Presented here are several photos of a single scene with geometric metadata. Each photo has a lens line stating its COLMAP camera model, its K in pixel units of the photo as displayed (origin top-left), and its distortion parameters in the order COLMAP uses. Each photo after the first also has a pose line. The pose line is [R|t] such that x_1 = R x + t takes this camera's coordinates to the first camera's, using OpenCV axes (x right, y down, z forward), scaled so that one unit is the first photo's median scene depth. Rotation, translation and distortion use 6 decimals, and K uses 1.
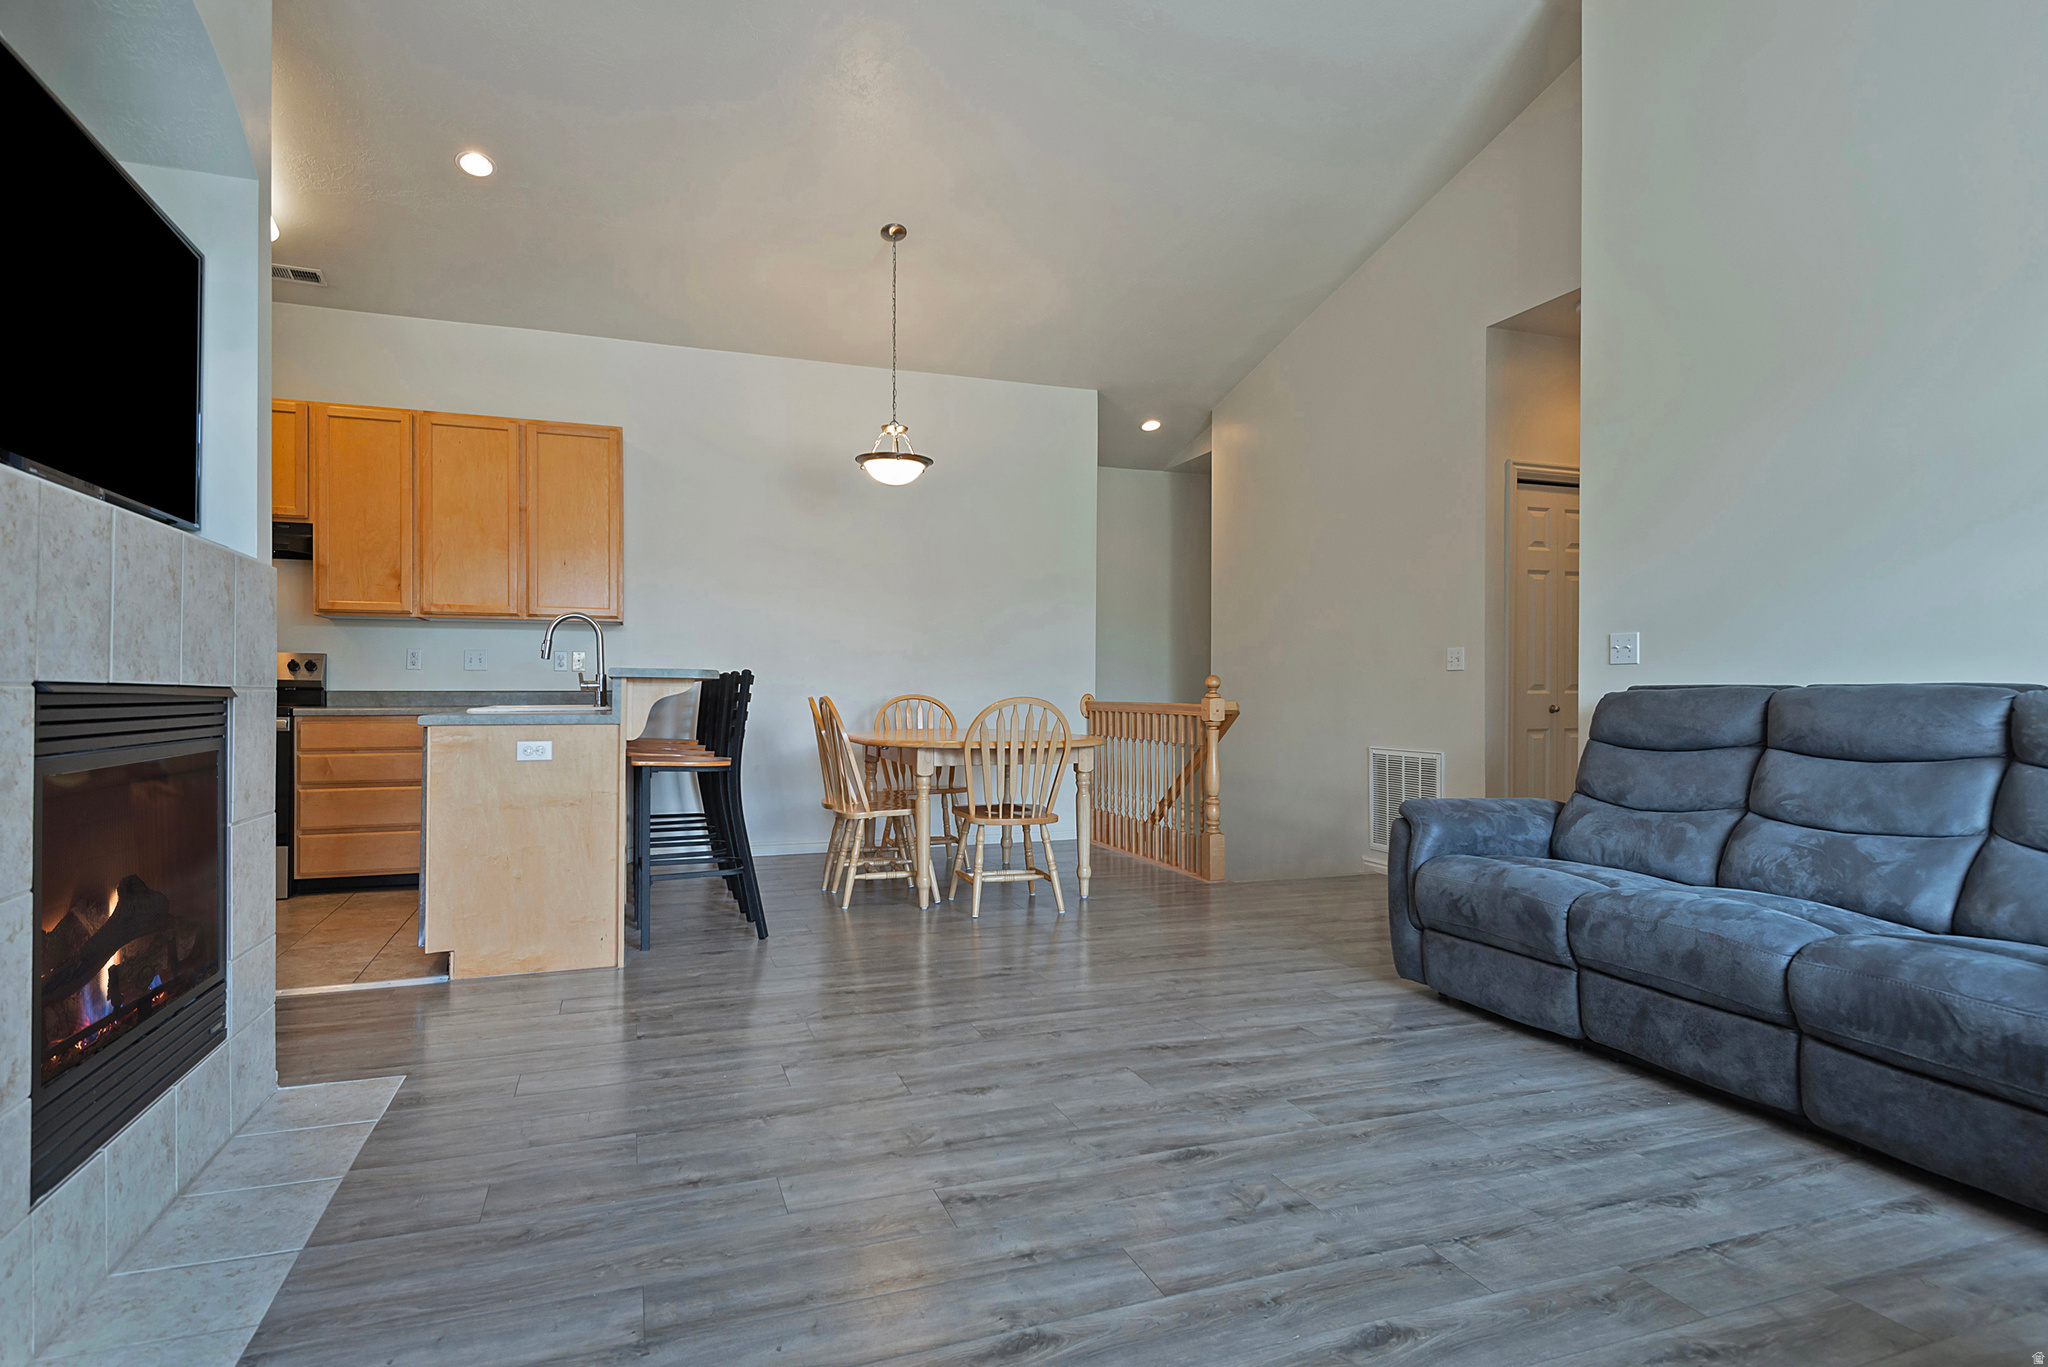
lens RADIAL K [[1059.3, 0, 992.6], [0, 1059.3, 689.1], [0, 0, 1]] dist [0.006101, -0.002996]
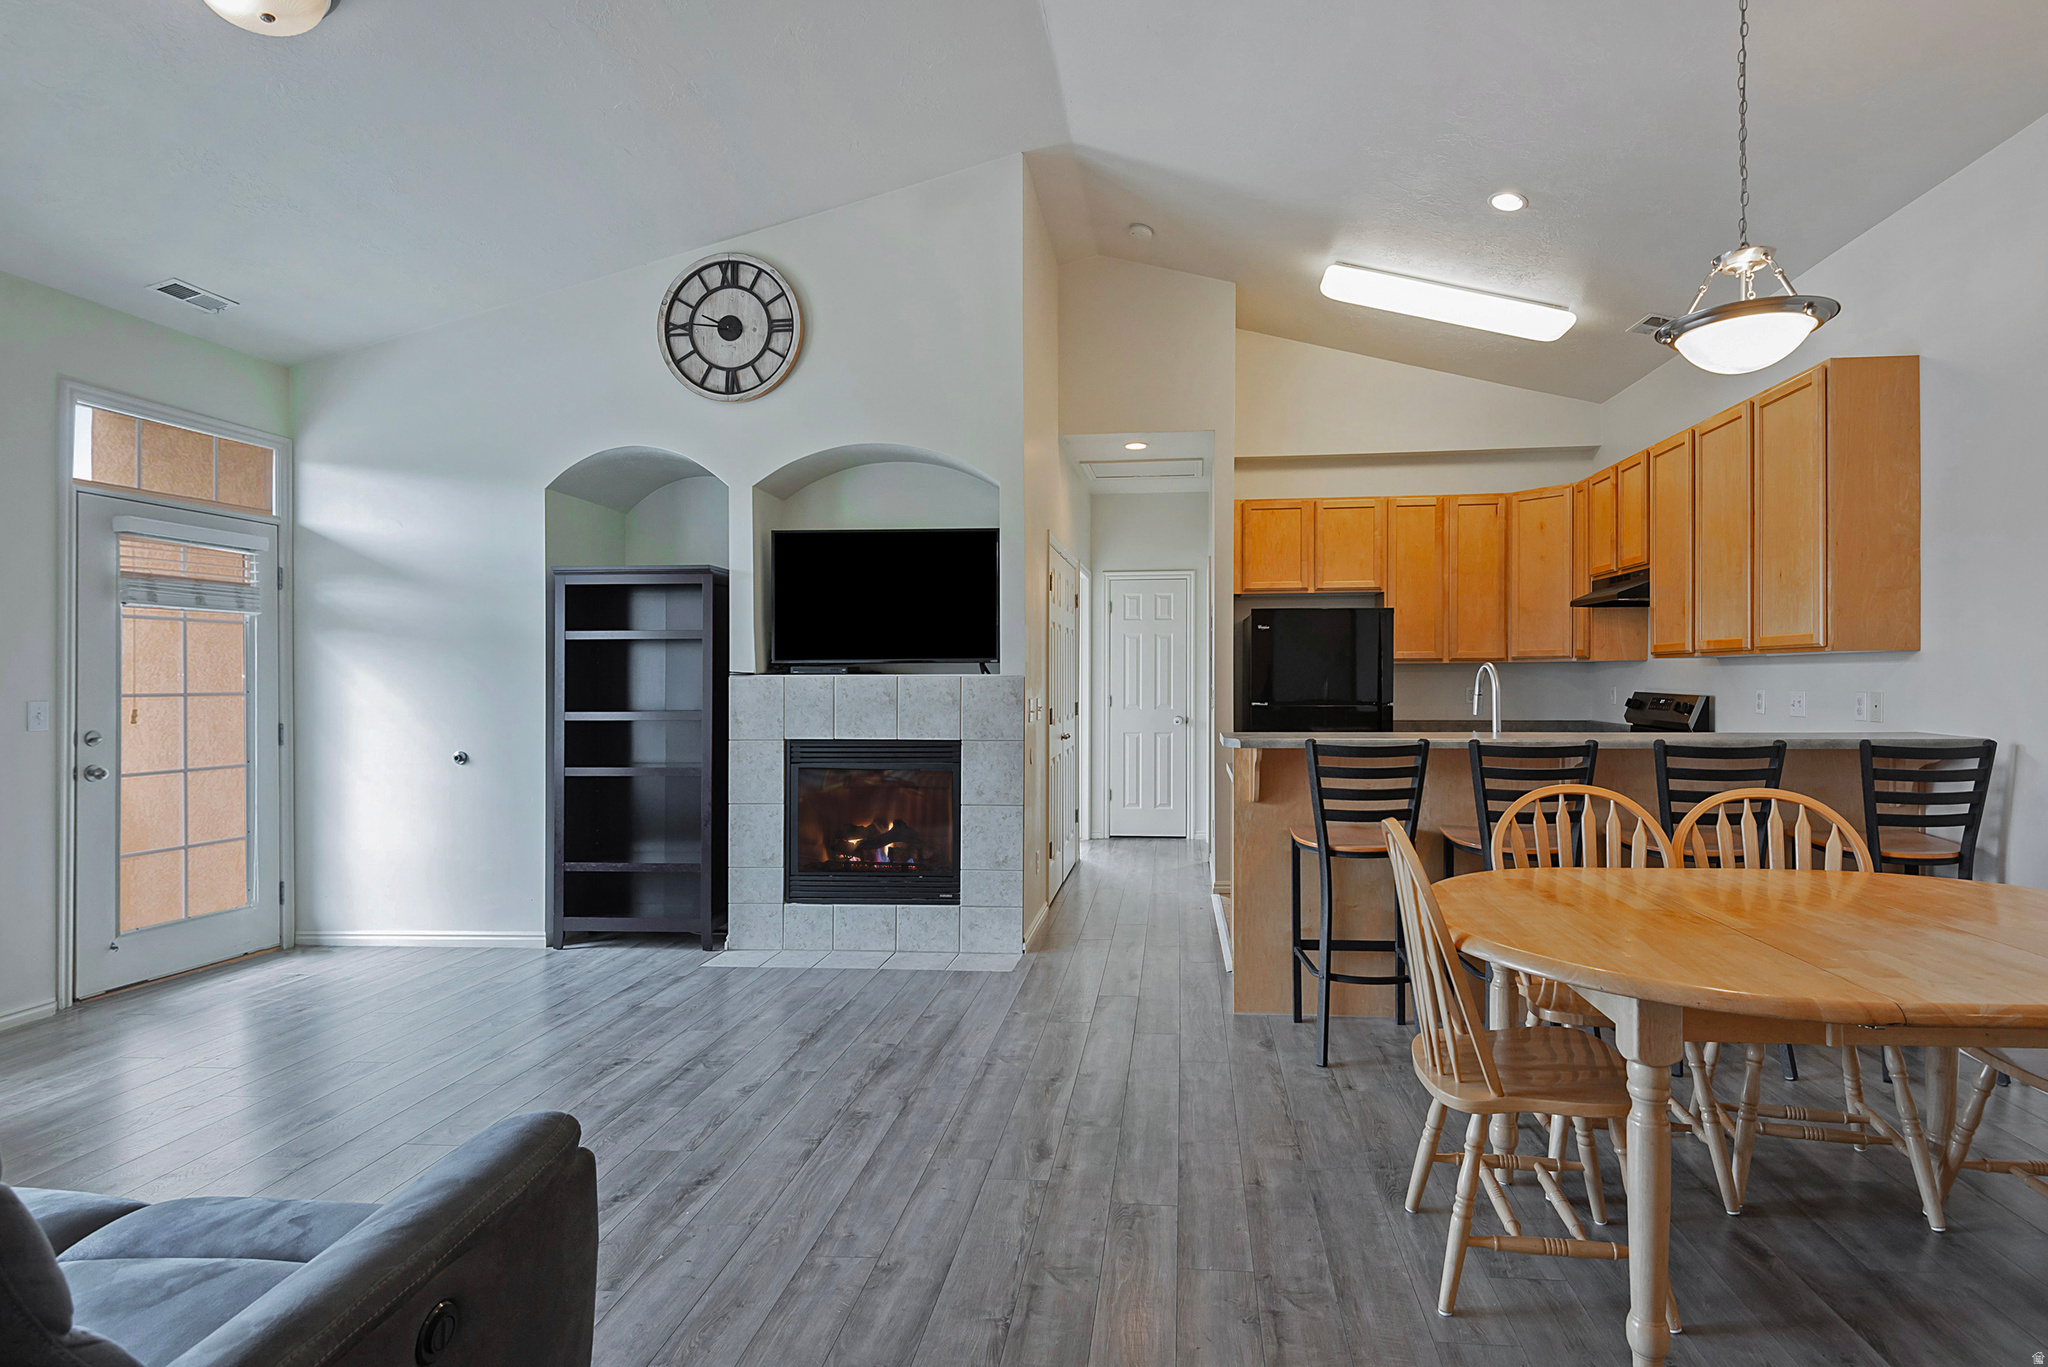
lens RADIAL K [[1039.5, 0, 1123.5], [0, 1039.5, 656.7], [0, 0, 1]] dist [0.014827, -0.006355]
pose [[-0.384067, -0.020615, -0.923075, 0.844342], [0.003552, 0.999710, -0.023804, -0.091204], [0.923298, -0.012421, -0.383883, 1.649052]]
